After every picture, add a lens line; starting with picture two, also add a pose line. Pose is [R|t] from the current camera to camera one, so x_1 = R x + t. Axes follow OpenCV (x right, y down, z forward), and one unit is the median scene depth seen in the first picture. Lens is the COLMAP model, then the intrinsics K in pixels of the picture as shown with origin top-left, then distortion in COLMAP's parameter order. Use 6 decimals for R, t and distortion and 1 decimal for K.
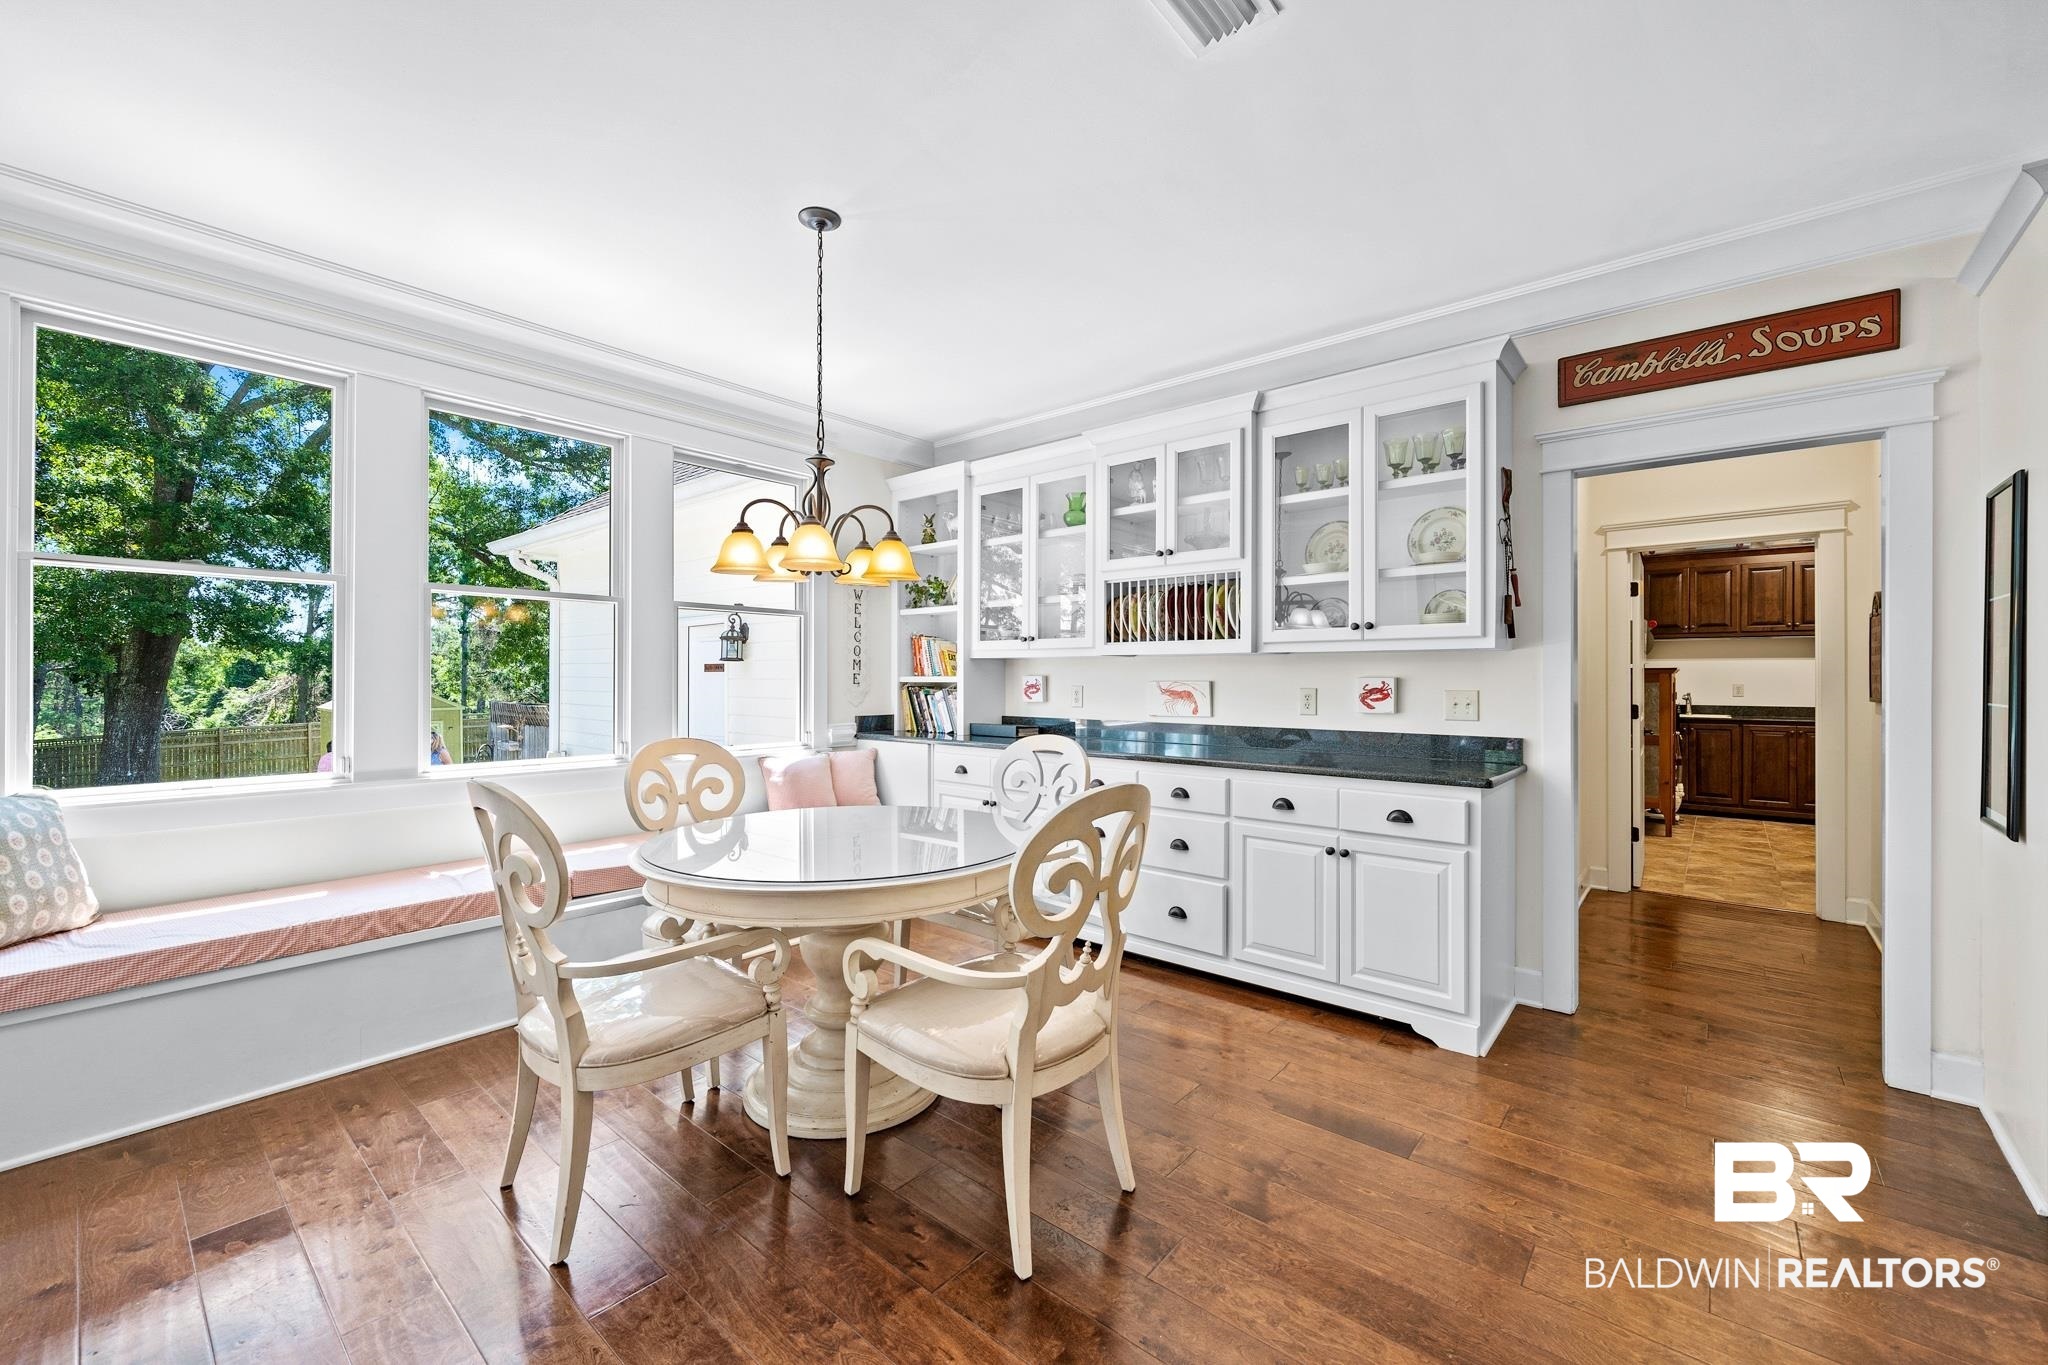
lens RADIAL K [[816.3, 0, 1015.8], [0, 816.3, 674.2], [0, 0, 1]] dist [0.000617, 0.000073]
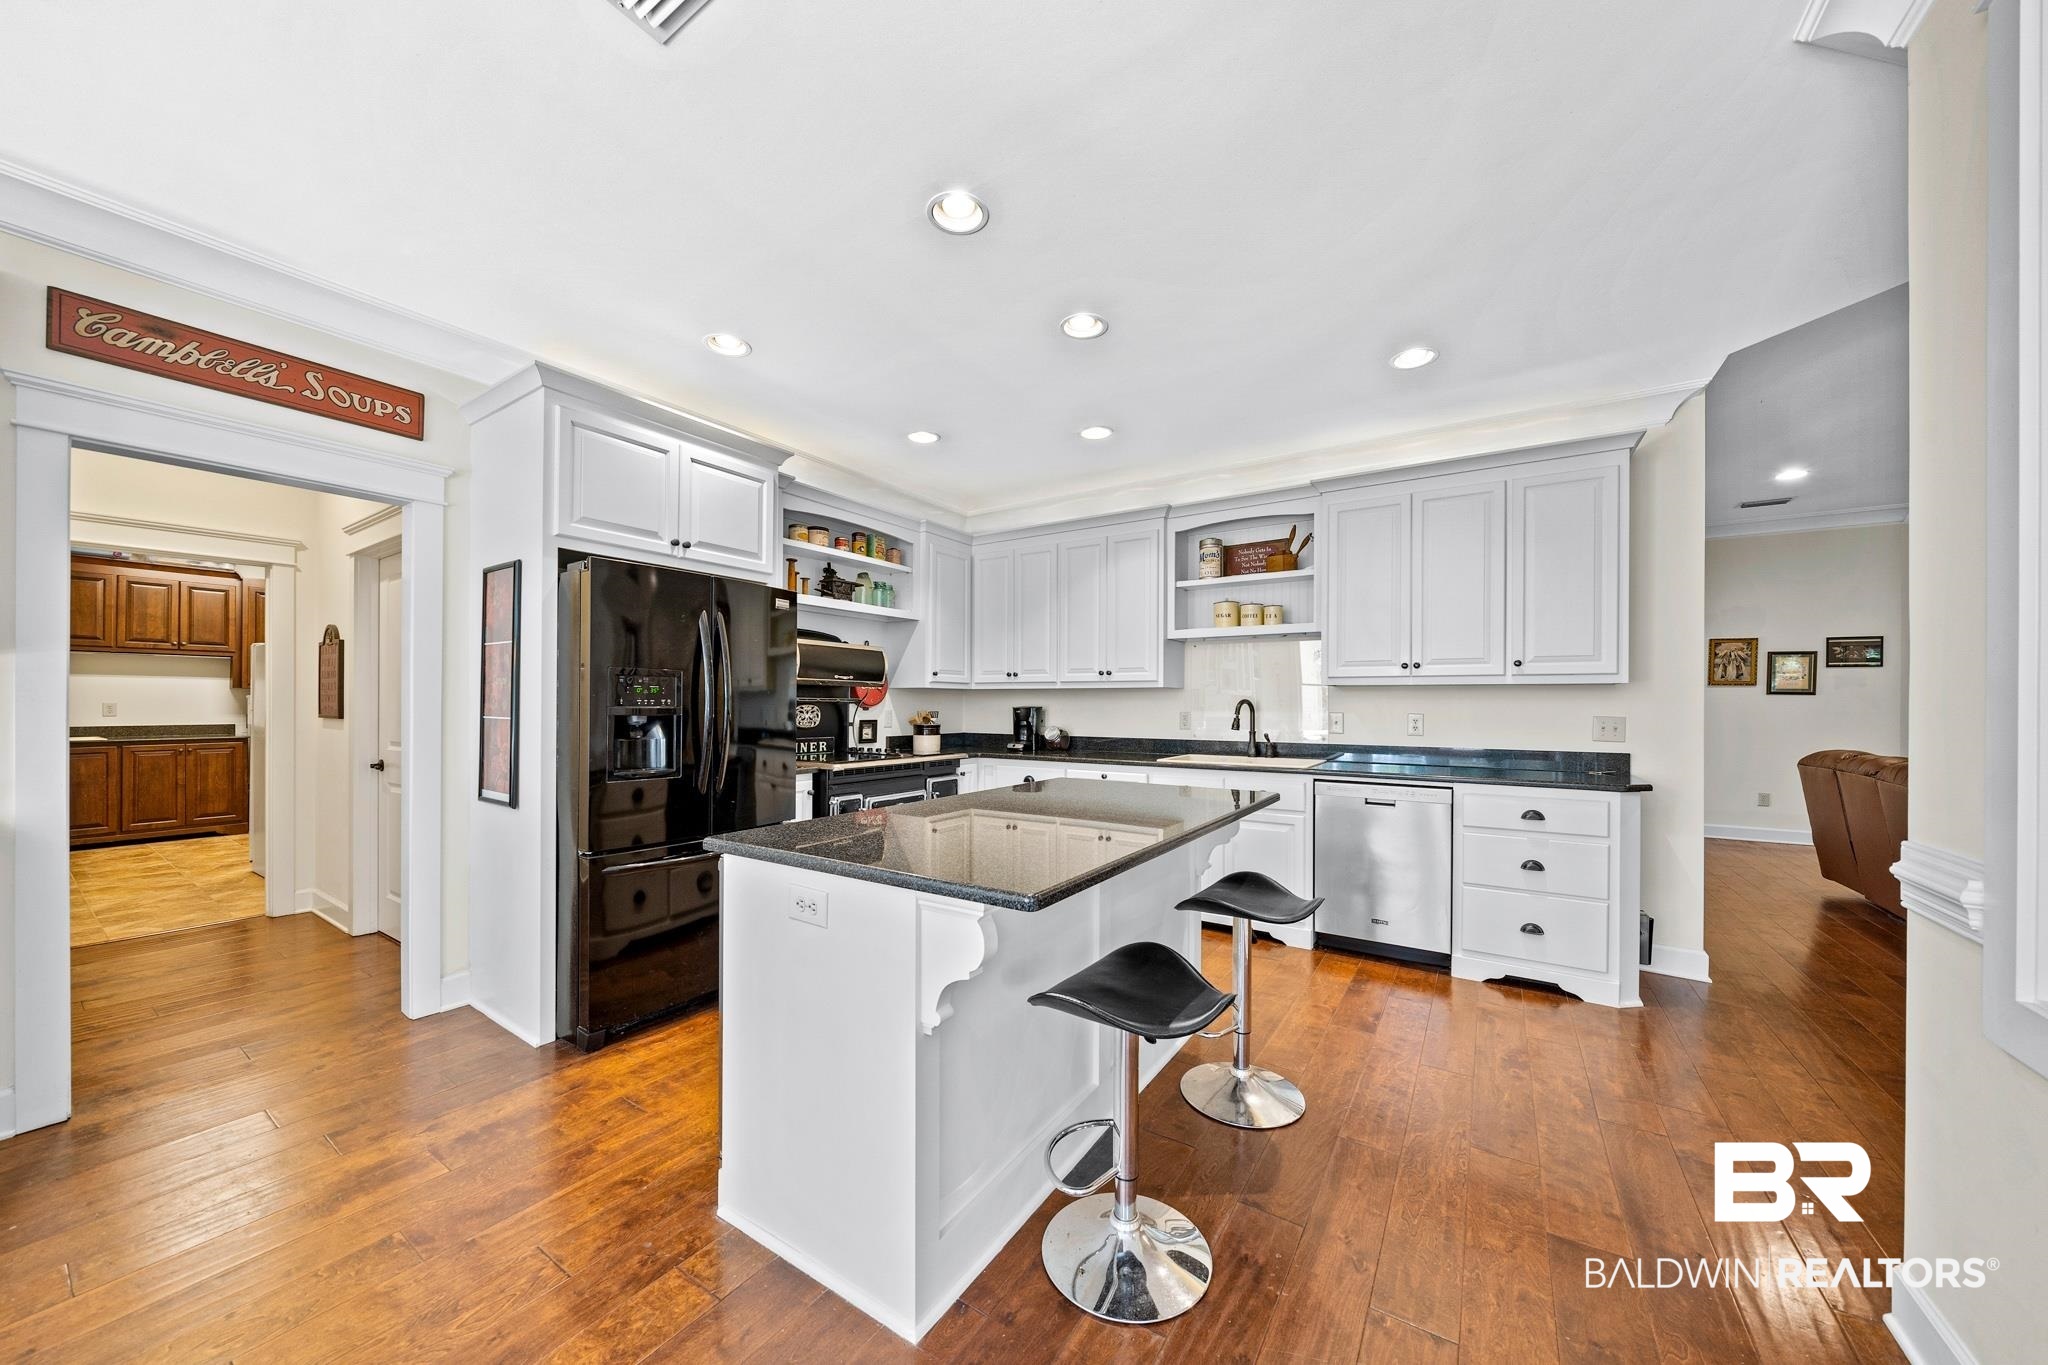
lens RADIAL K [[722.1, 0, 1017.0], [0, 722.1, 706.2], [0, 0, 1]] dist [-0.001278, -0.000135]
pose [[-0.119430, -0.010537, 0.992787, -0.132272], [-0.008913, 0.999915, 0.009540, -0.002479], [-0.992803, -0.007709, -0.119514, 0.176978]]
